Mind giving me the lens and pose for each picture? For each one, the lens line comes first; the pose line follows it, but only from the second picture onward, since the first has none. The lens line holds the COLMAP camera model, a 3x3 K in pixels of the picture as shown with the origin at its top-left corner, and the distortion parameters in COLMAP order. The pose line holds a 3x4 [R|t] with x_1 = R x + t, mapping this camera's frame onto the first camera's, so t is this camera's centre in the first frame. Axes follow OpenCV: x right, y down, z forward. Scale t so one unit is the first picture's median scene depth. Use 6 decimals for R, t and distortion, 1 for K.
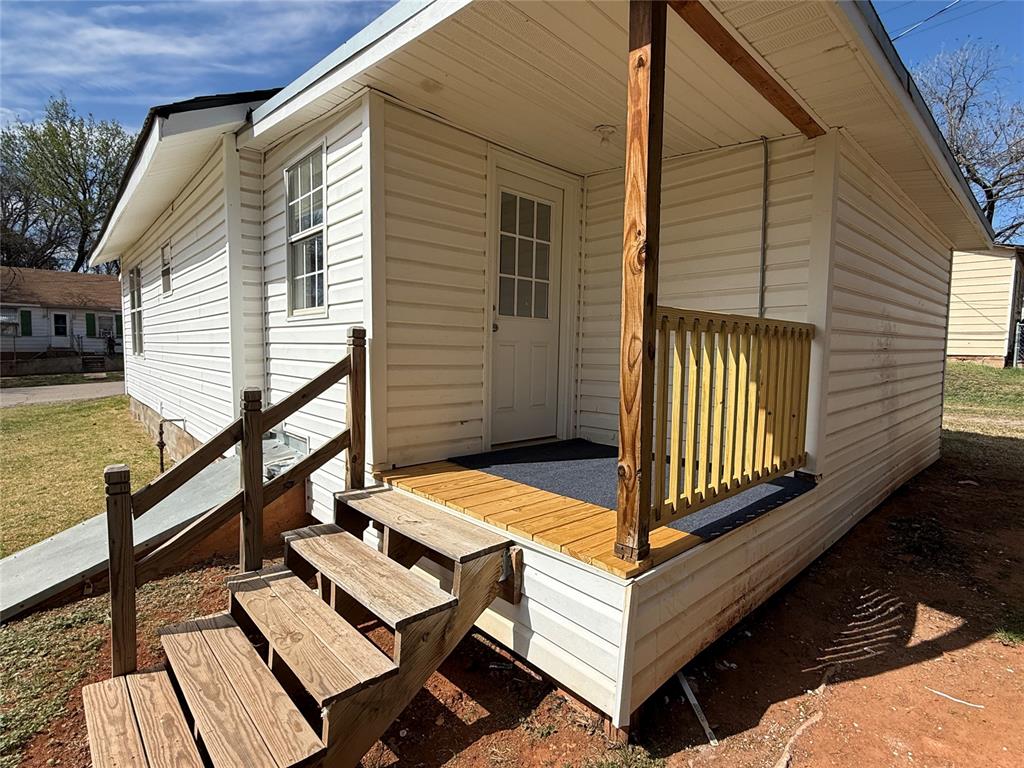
lens RADIAL K [[504.3, 0, 512.7], [0, 504.3, 382.8], [0, 0, 1]] dist [0.000527, -0.000908]
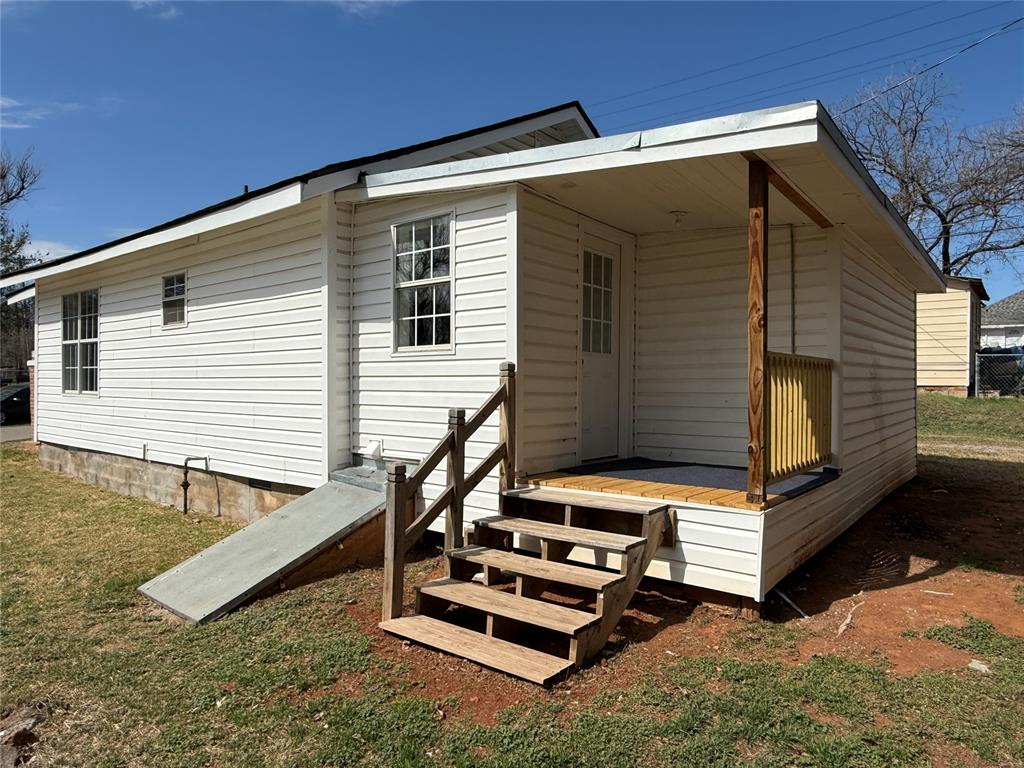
lens RADIAL K [[652.1, 0, 511.2], [0, 652.1, 383.8], [0, 0, 1]] dist [-0.003404, 0.000494]
pose [[0.987912, -0.008481, 0.154781, -0.522611], [0.019186, 0.997515, -0.067795, 0.052688], [-0.153822, 0.069945, 0.985620, -0.591757]]
